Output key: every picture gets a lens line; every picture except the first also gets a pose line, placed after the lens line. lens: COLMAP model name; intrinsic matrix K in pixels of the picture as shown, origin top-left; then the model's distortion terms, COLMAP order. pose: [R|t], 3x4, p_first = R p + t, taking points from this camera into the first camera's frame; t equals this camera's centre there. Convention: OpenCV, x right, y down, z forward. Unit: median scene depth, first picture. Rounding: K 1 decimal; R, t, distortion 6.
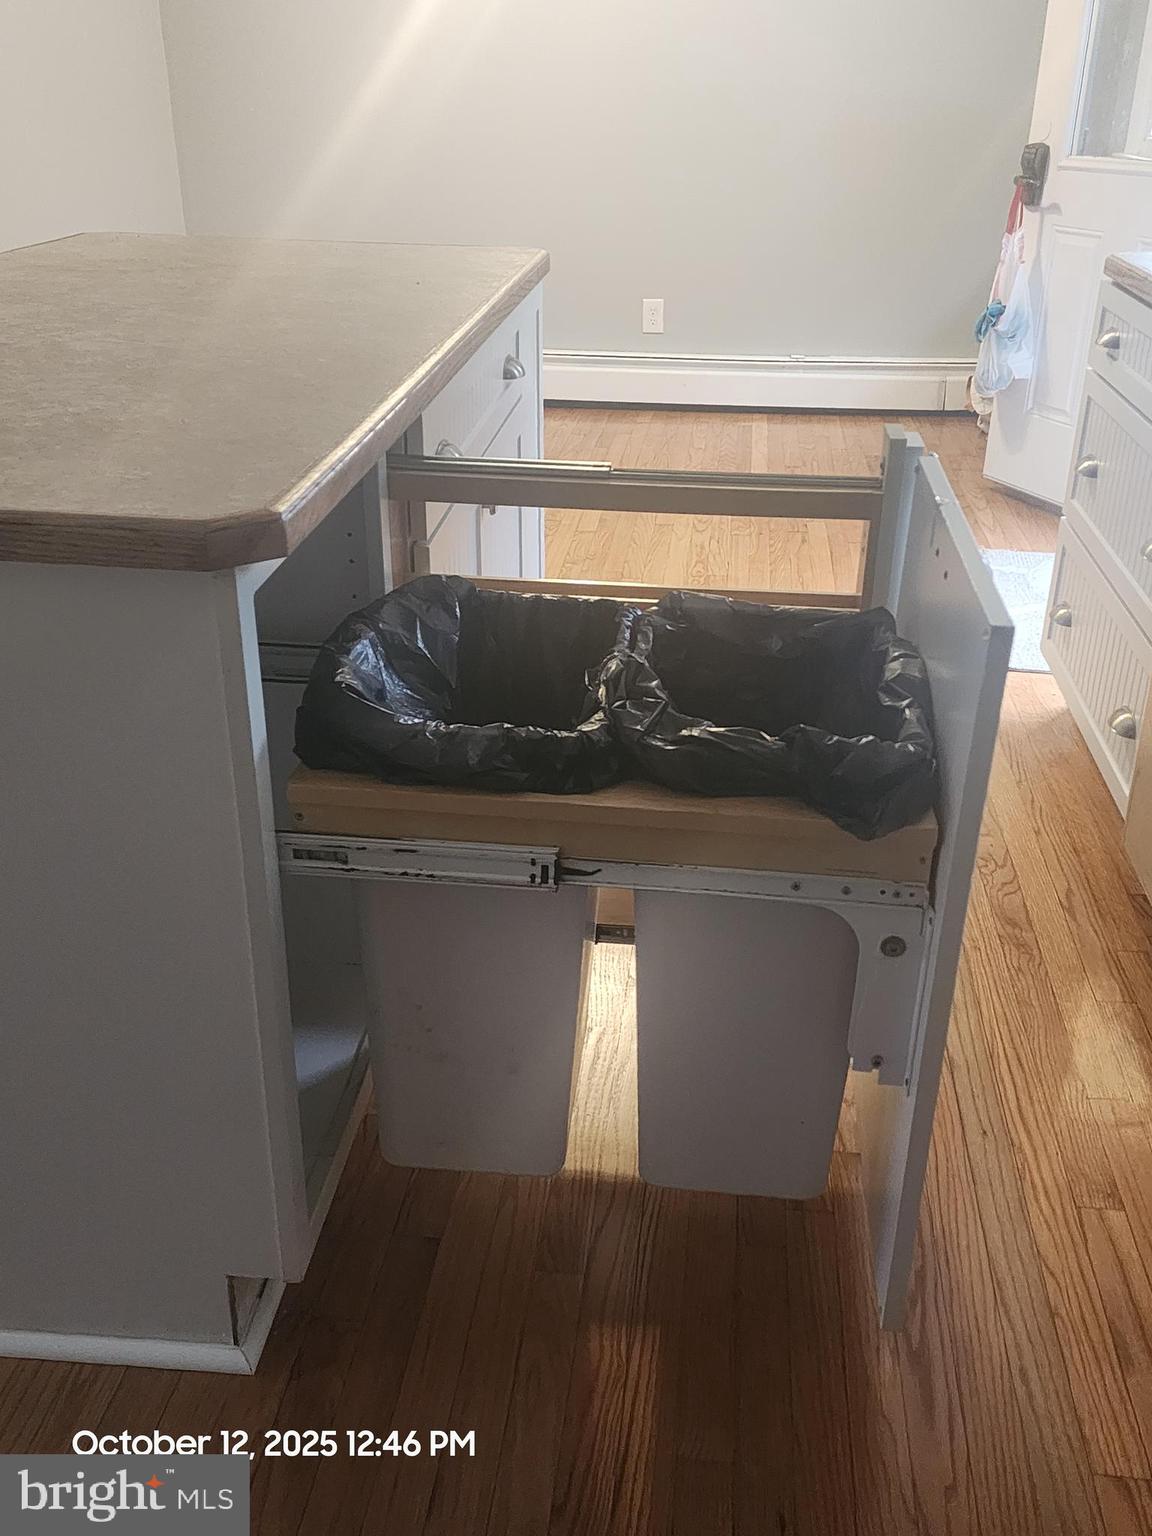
lens RADIAL K [[1037.8, 0, 578.1], [0, 1037.8, 727.2], [0, 0, 1]] dist [0.035769, -0.002241]
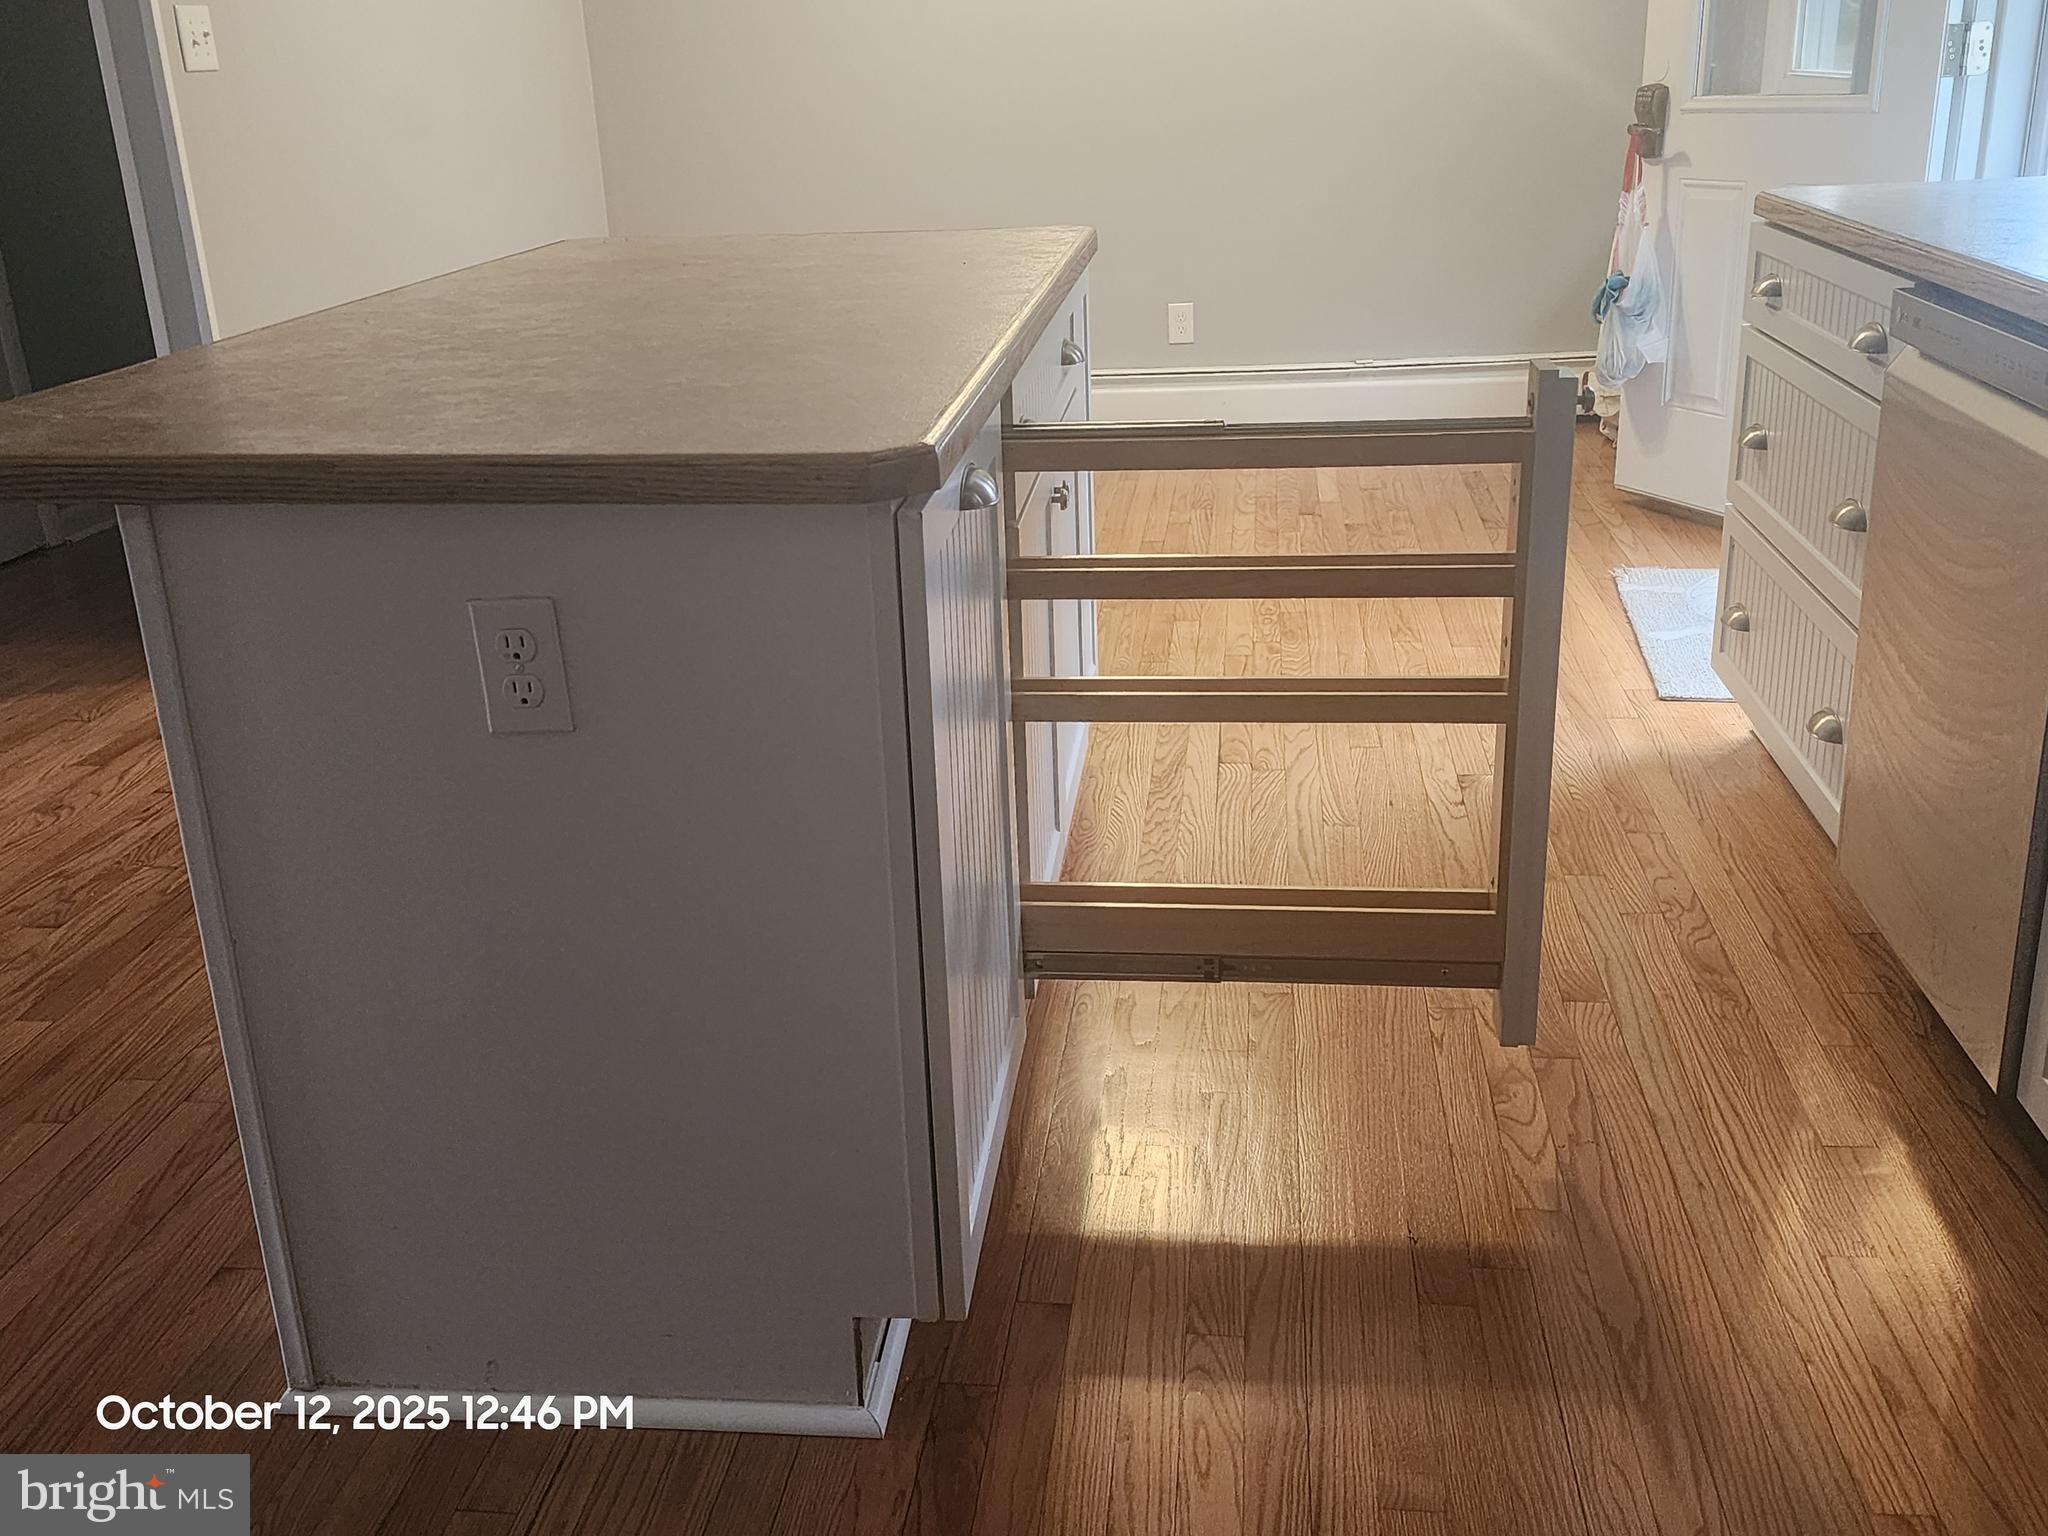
lens RADIAL K [[1372.5, 0, 1024.0], [0, 1372.5, 768.0], [0, 0, 1]] dist [0.047855, -0.016899]
pose [[0.998477, -0.042309, -0.035420, -0.068727], [0.039266, 0.995810, -0.082593, 0.085529], [0.038766, 0.081076, 0.995954, -0.108482]]
